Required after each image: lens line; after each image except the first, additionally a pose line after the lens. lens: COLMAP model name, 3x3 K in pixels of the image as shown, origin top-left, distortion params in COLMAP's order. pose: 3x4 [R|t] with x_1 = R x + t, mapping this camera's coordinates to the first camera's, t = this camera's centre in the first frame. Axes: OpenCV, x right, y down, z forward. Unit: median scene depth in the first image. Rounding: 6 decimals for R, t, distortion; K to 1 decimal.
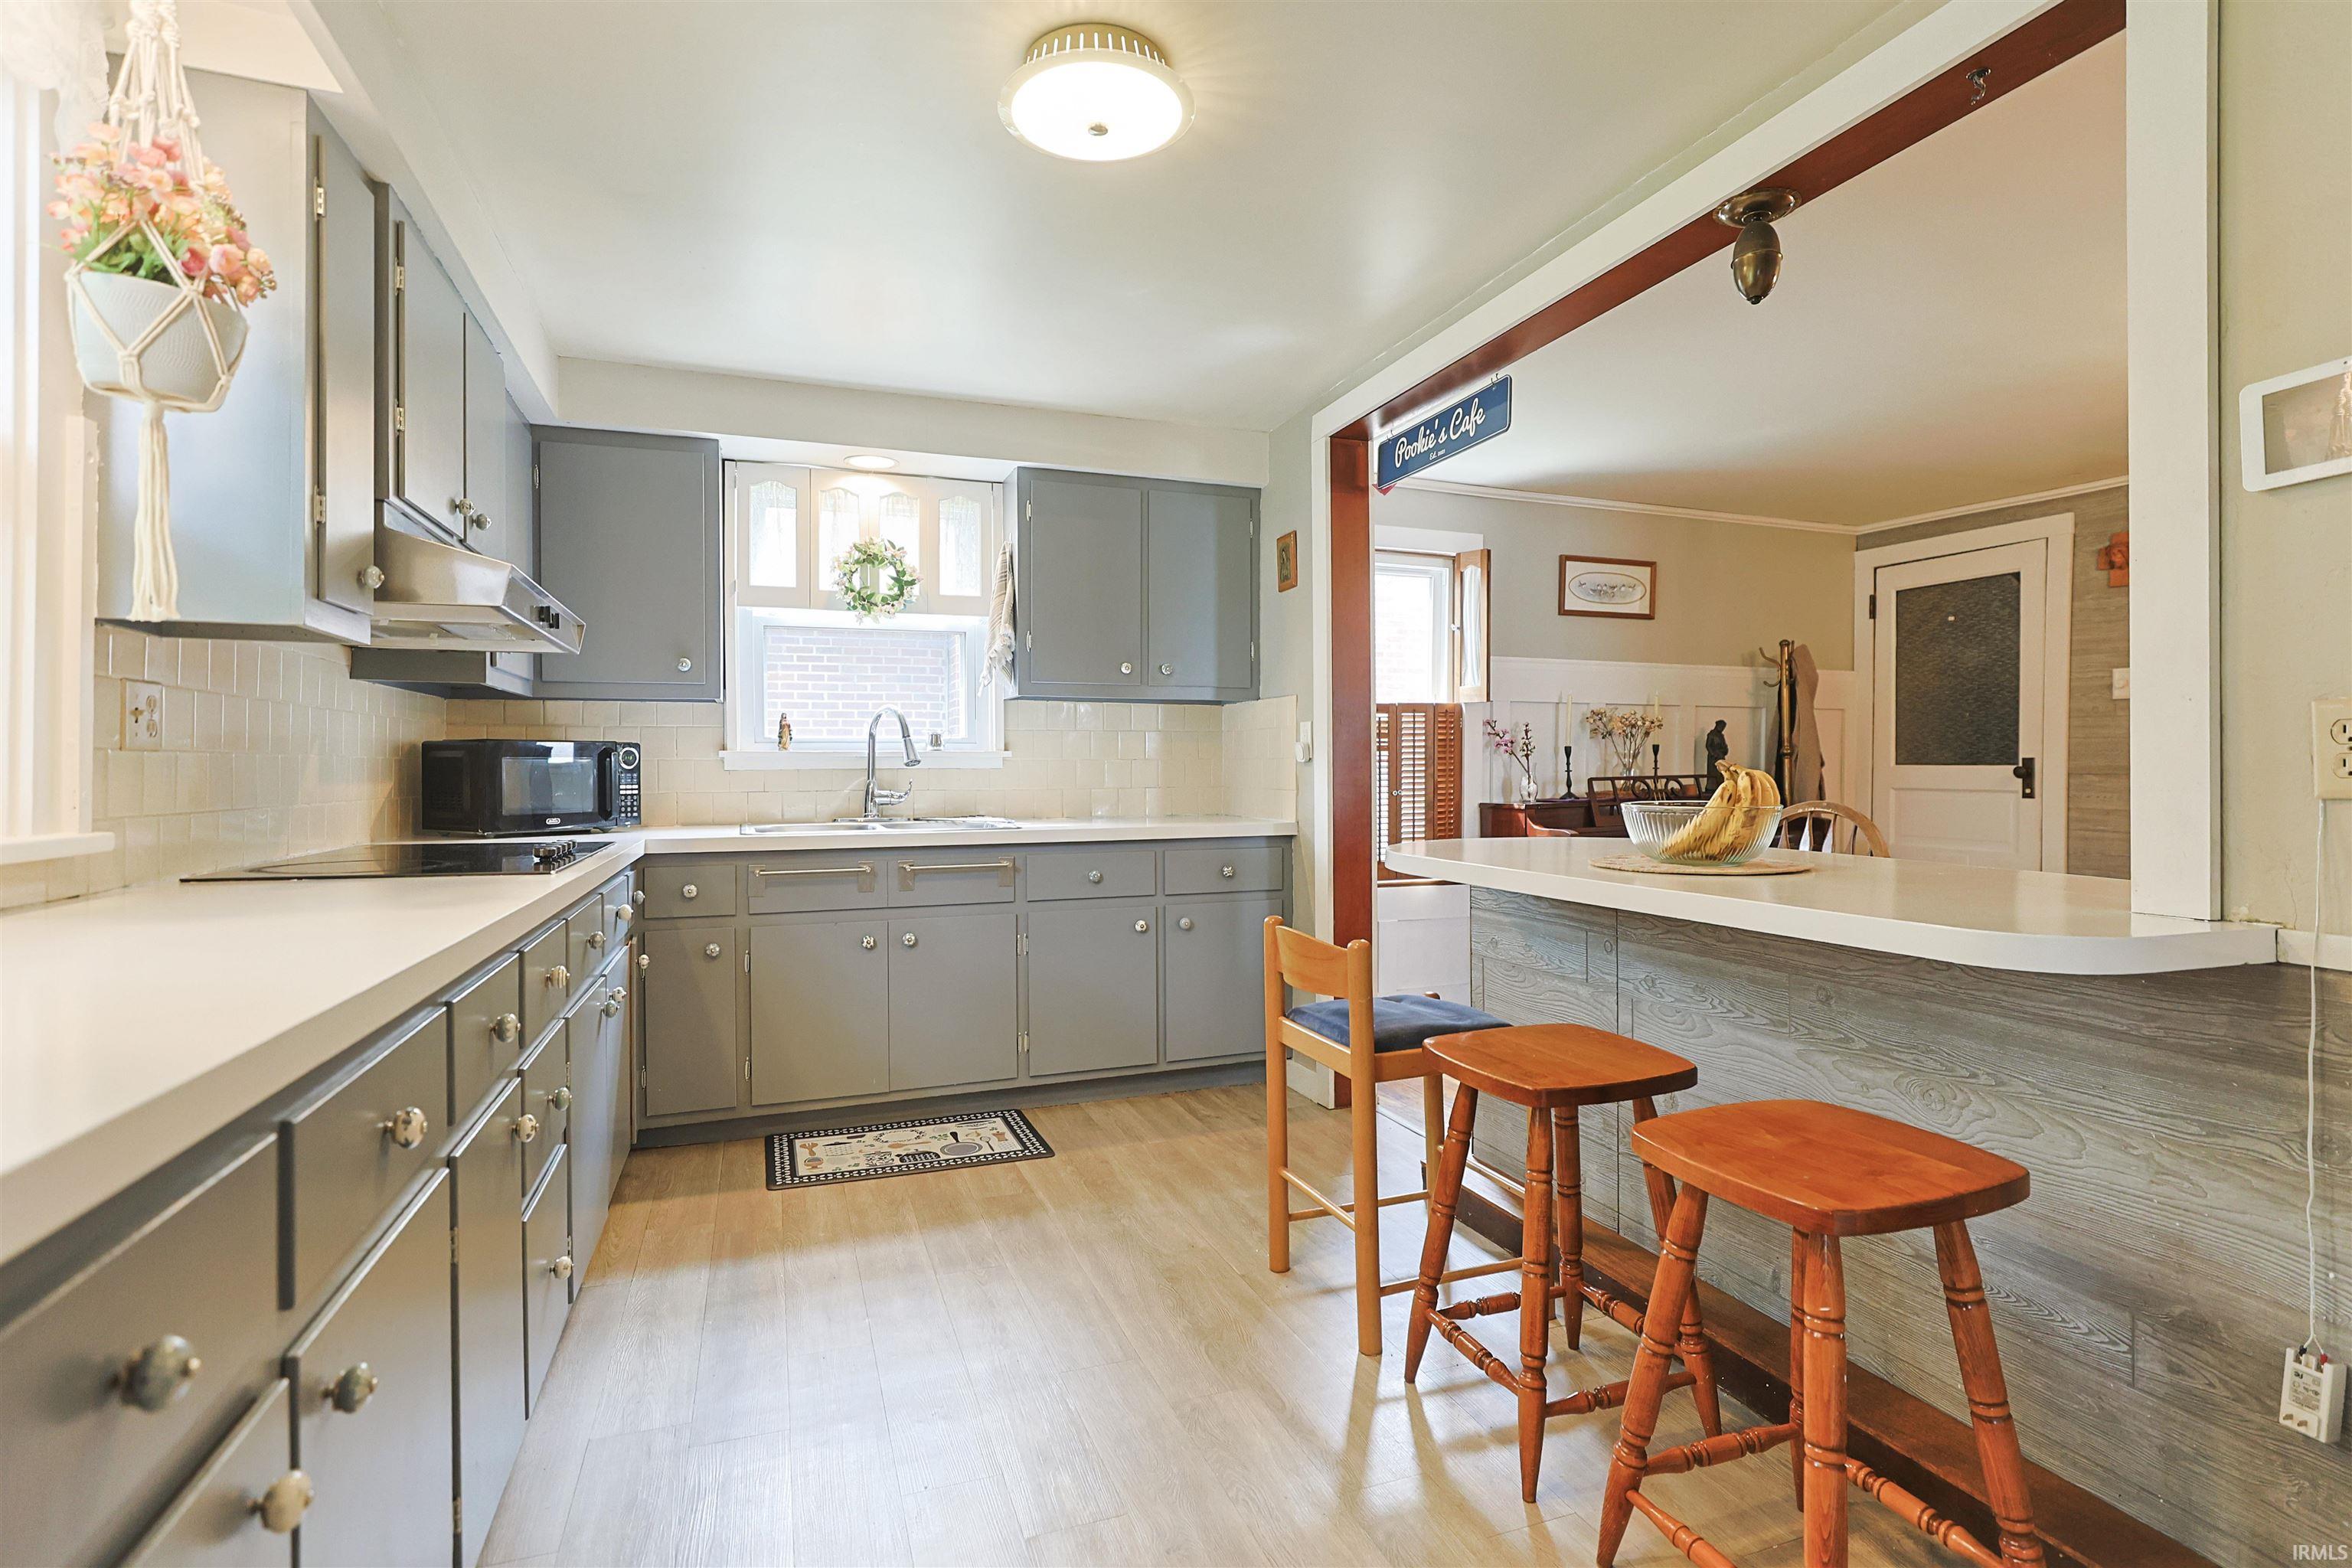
lens RADIAL K [[1155.5, 0, 1234.0], [0, 1155.5, 775.5], [0, 0, 1]] dist [-0.012503, 0.006791]
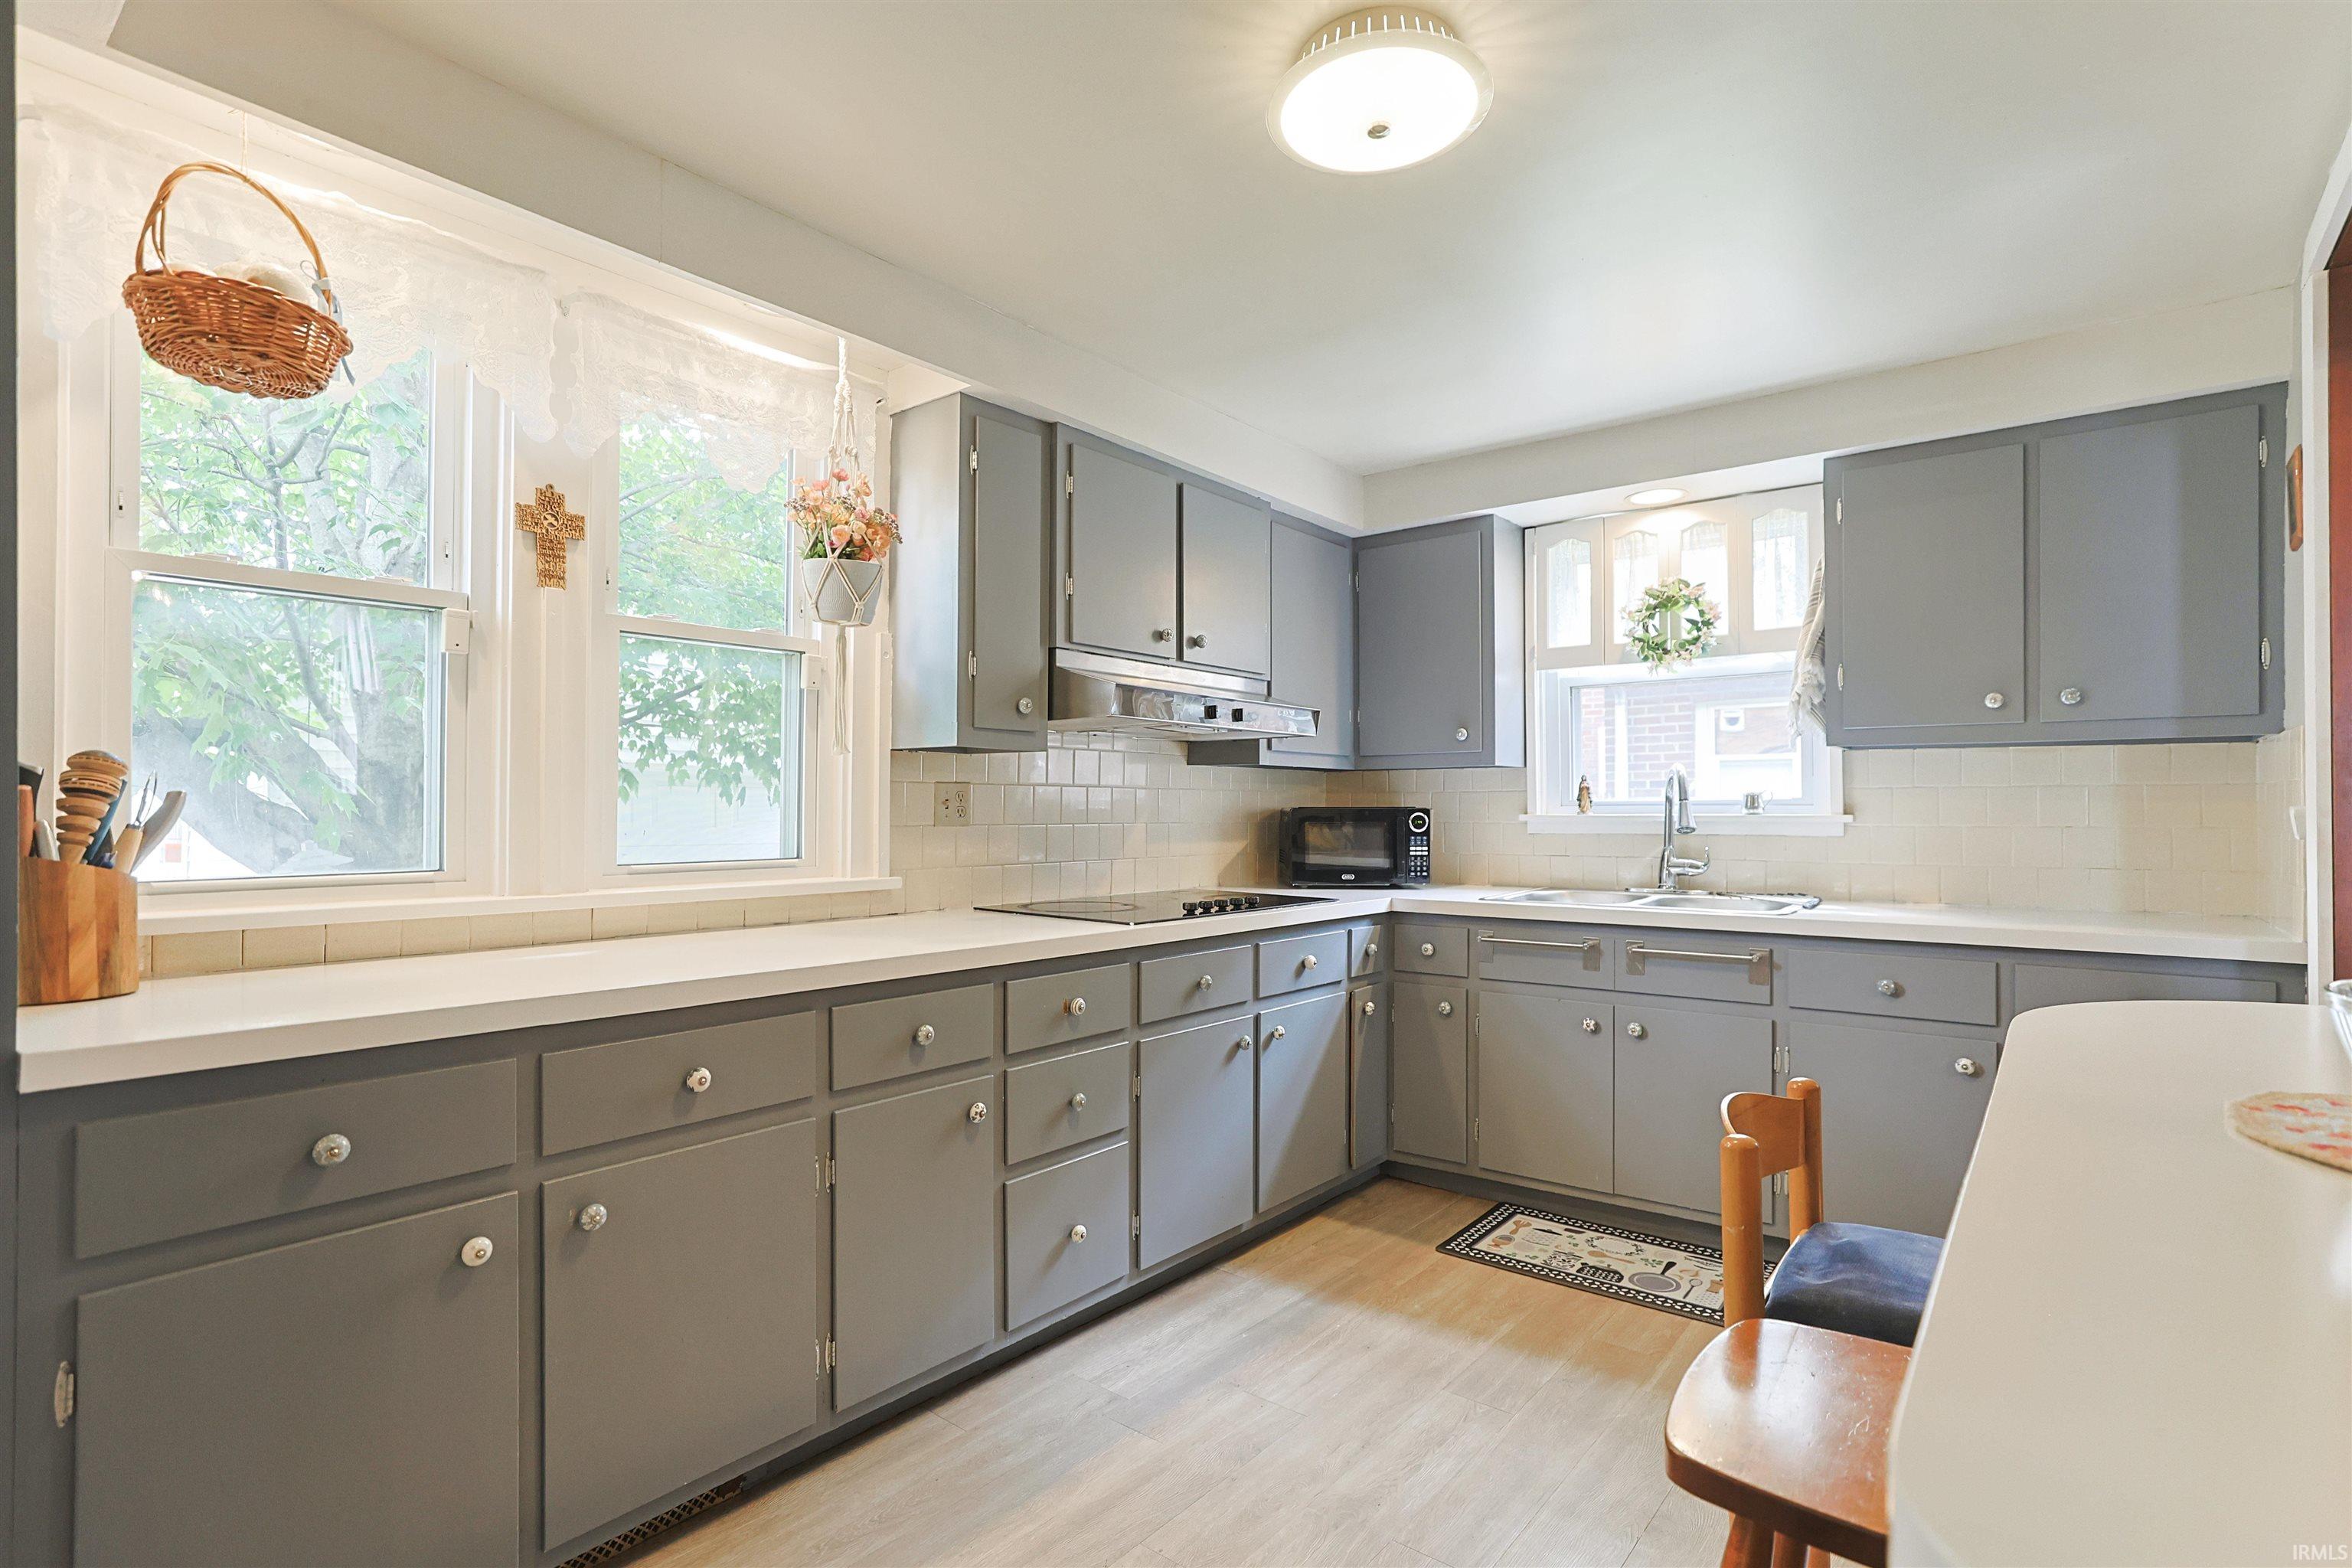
lens RADIAL K [[1171.6, 0, 1167.9], [0, 1171.6, 798.9], [0, 0, 1]] dist [-0.018298, 0.003251]
pose [[0.489736, -0.005003, -0.871856, 0.336365], [-0.008425, 0.999910, -0.010470, -0.024042], [0.871830, 0.012473, 0.489650, 0.247343]]
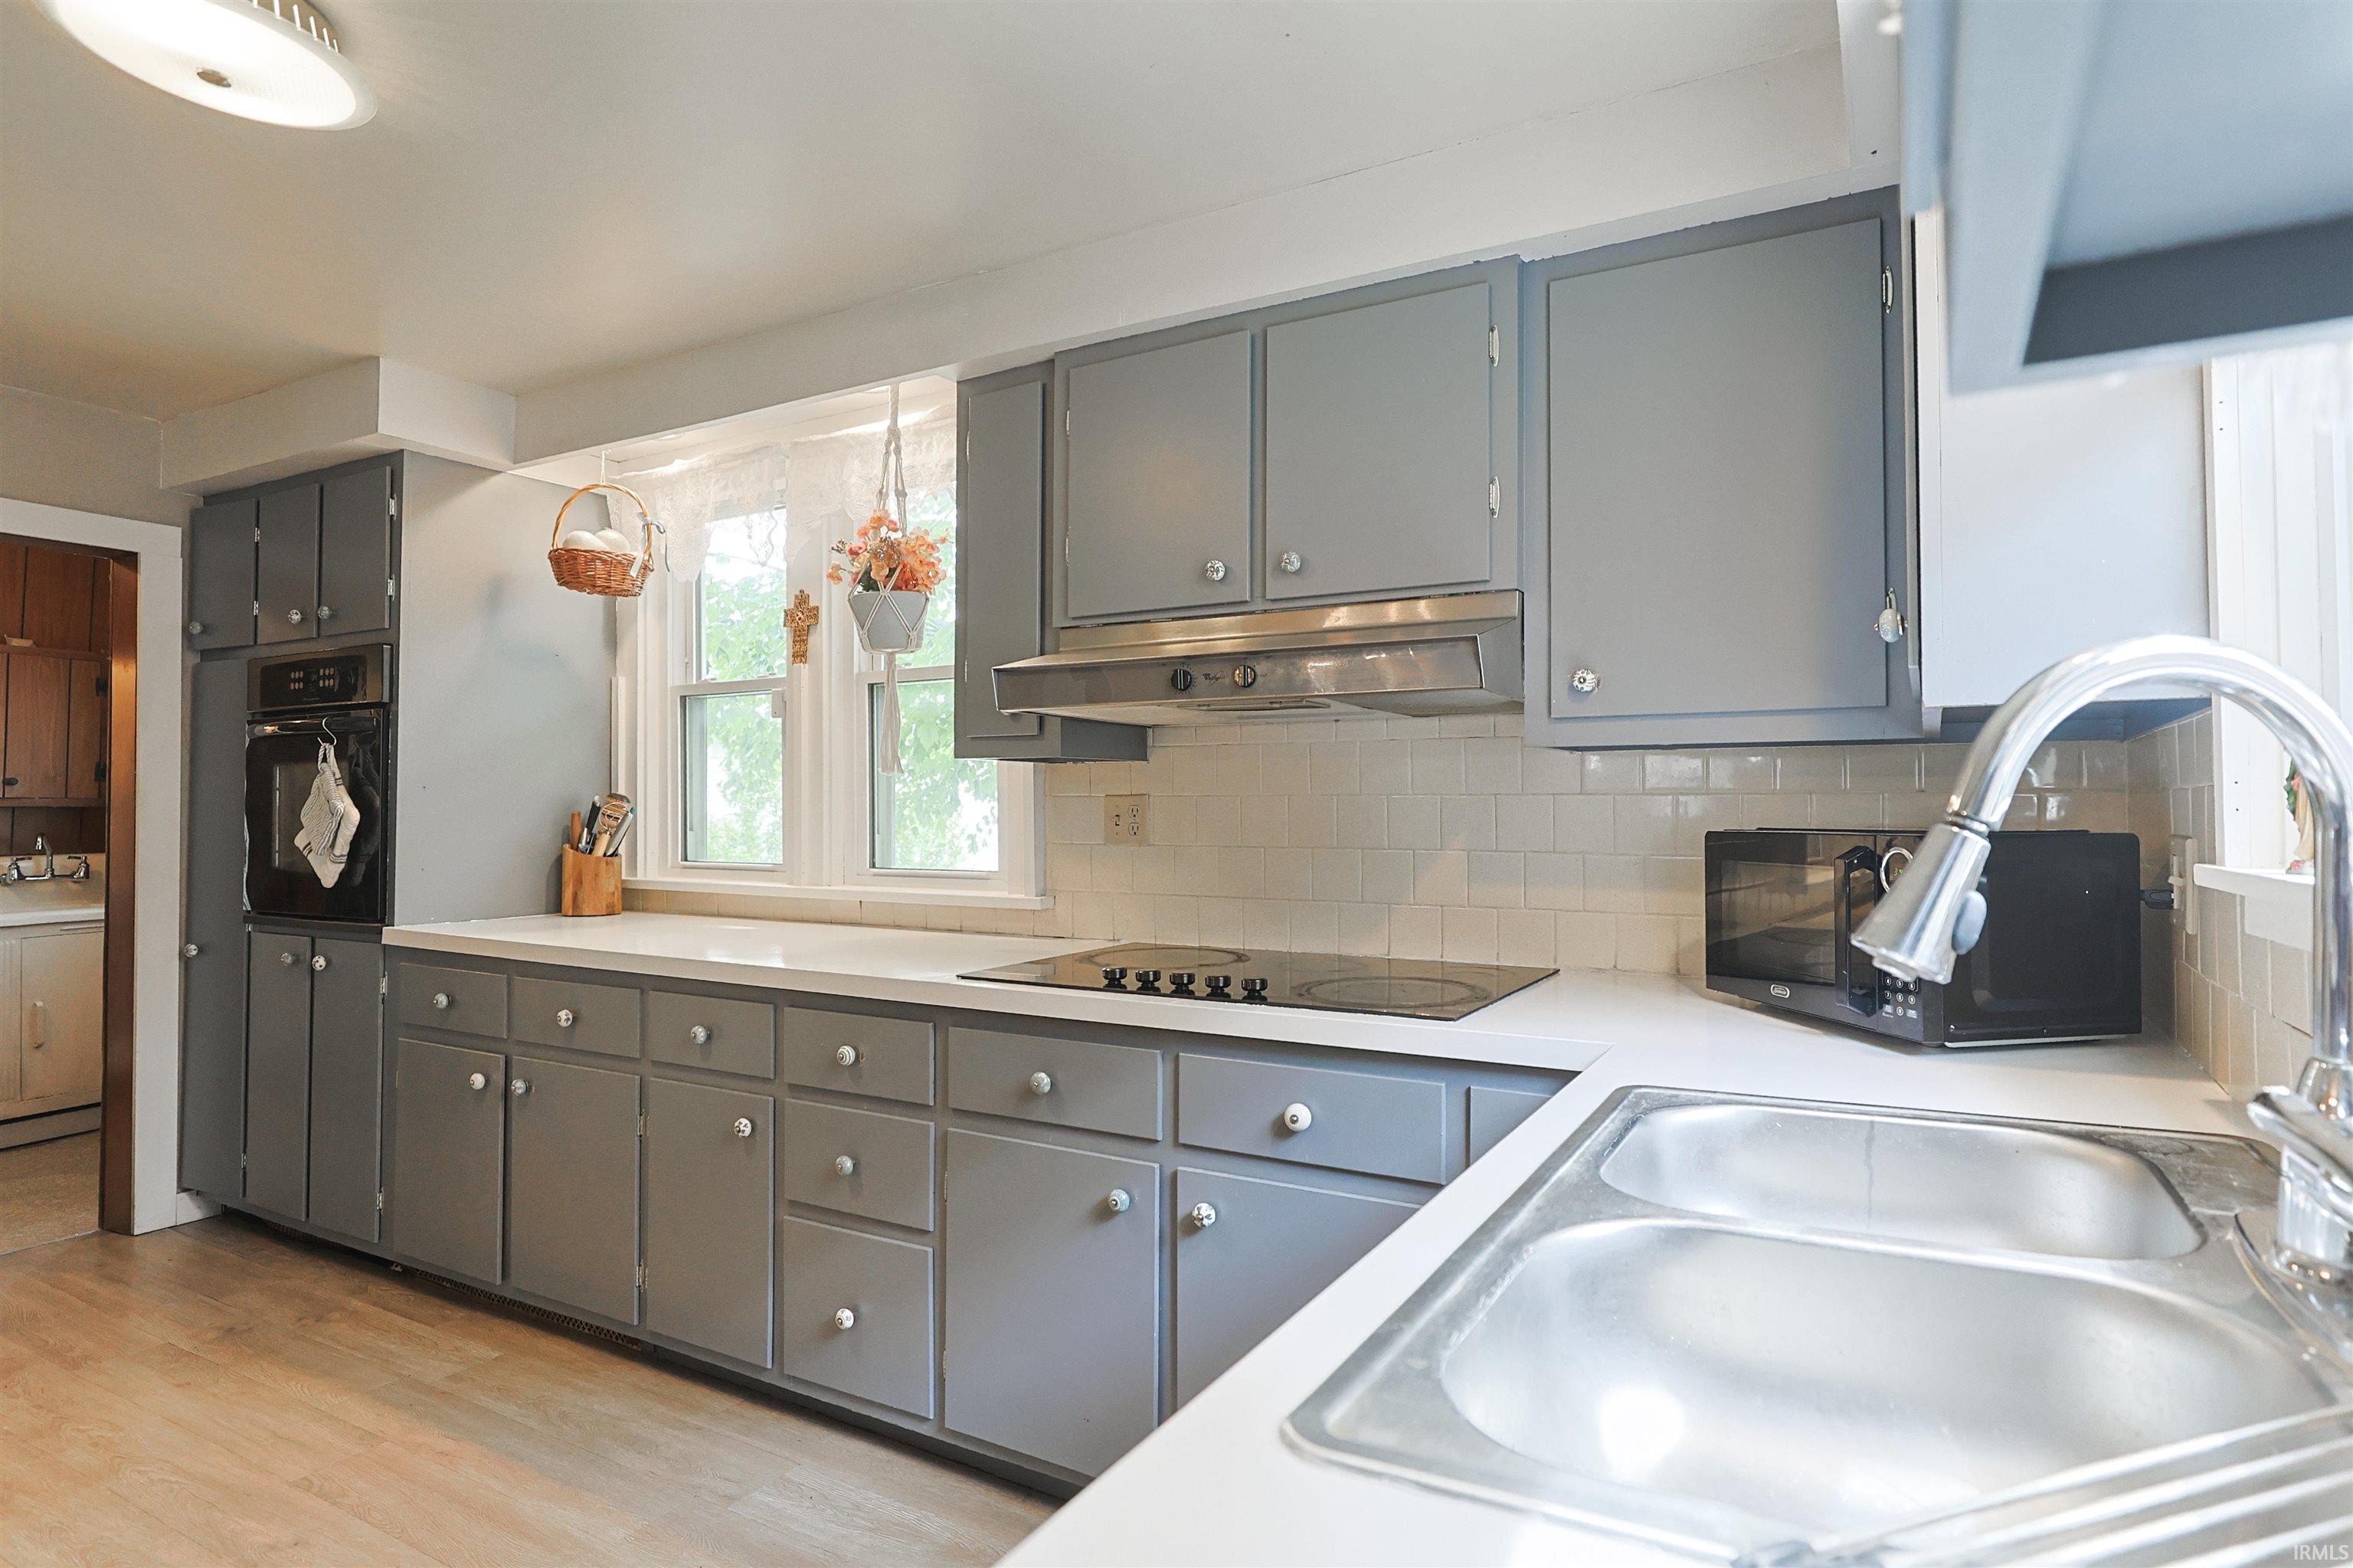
lens RADIAL K [[1172.1, 0, 1292.8], [0, 1172.1, 788.7], [0, 0, 1]] dist [-0.018298, 0.003251]
pose [[-0.754838, -0.009408, -0.655844, -0.095966], [-0.003490, 0.999941, -0.010327, -0.041421], [0.655902, -0.005506, -0.754826, 1.198680]]
